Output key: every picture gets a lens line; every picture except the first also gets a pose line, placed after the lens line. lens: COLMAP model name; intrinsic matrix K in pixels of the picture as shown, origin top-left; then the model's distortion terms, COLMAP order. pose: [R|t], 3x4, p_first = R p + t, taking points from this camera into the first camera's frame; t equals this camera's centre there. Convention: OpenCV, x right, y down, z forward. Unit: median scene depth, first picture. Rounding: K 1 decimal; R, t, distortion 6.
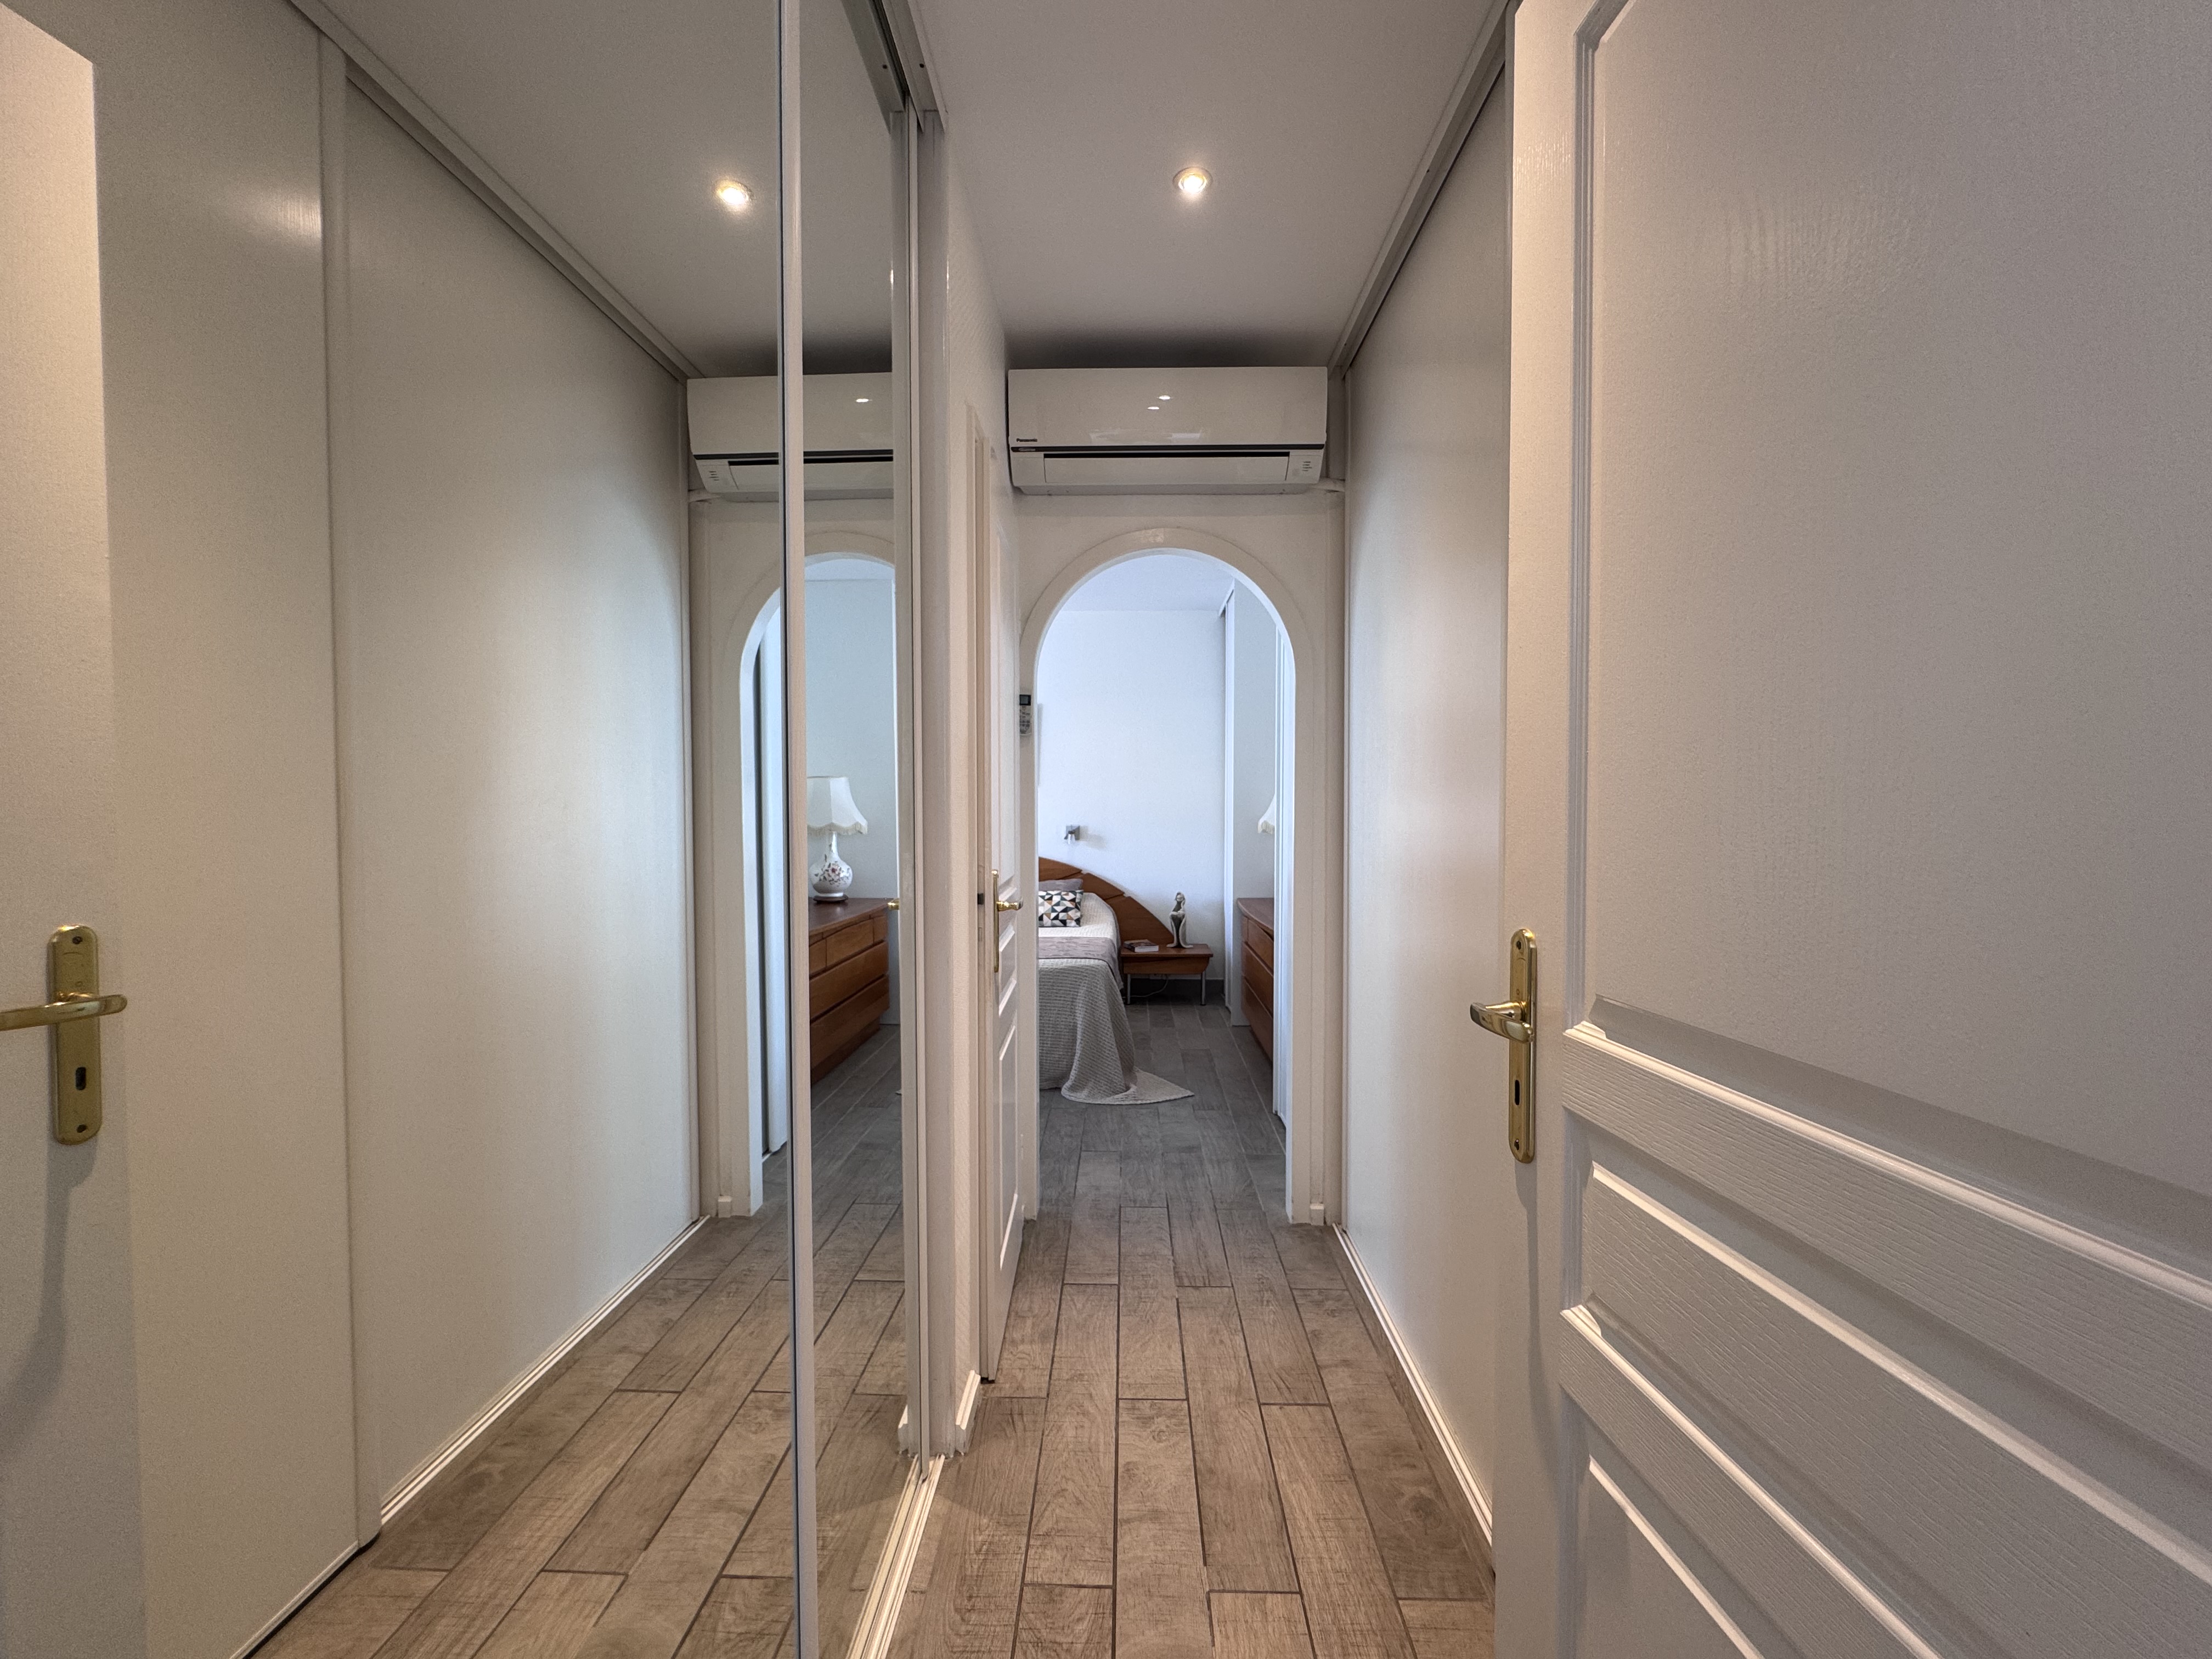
lens RADIAL K [[889.1, 0, 1102.7], [0, 889.1, 828.7], [0, 0, 1]] dist [0.001071, 0.000120]
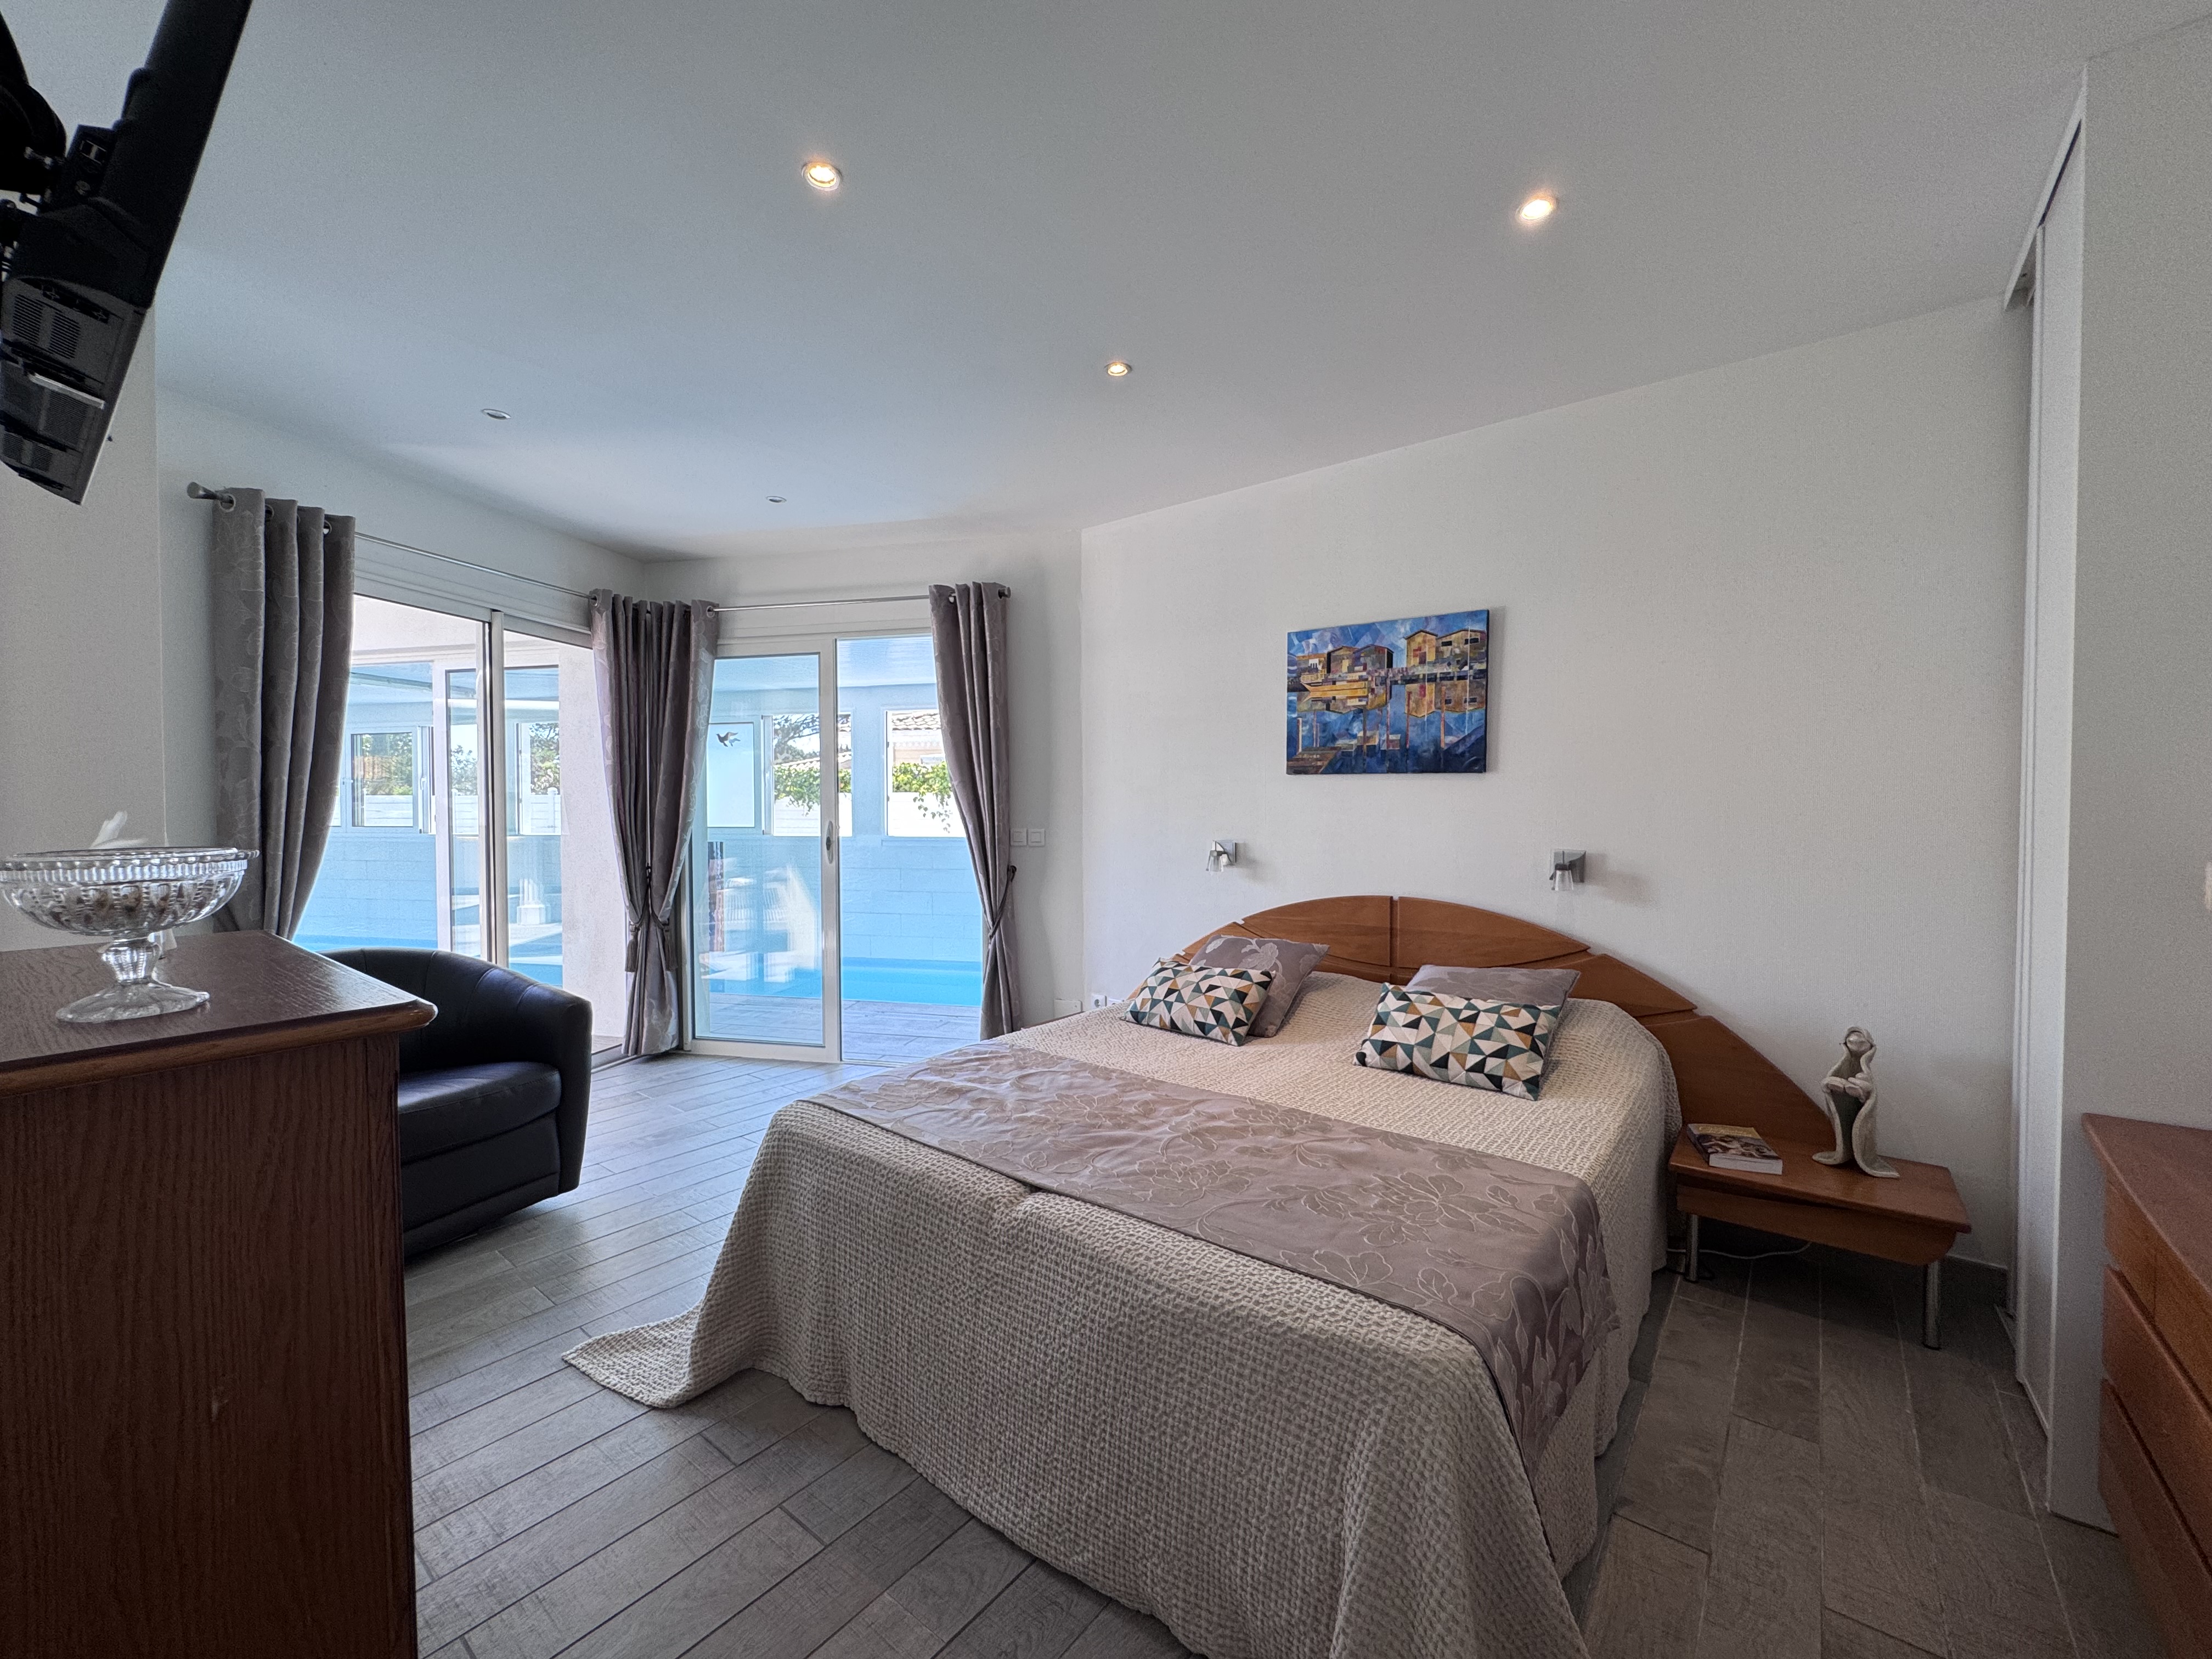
lens RADIAL K [[889.1, 0, 1105.8], [0, 889.1, 826.7], [0, 0, 1]] dist [0.001071, 0.000120]
pose [[0.796906, 0.009746, -0.604025, 0.060512], [-0.010914, 0.999939, 0.001736, -0.016333], [0.604005, 0.005209, 0.796963, 0.497509]]
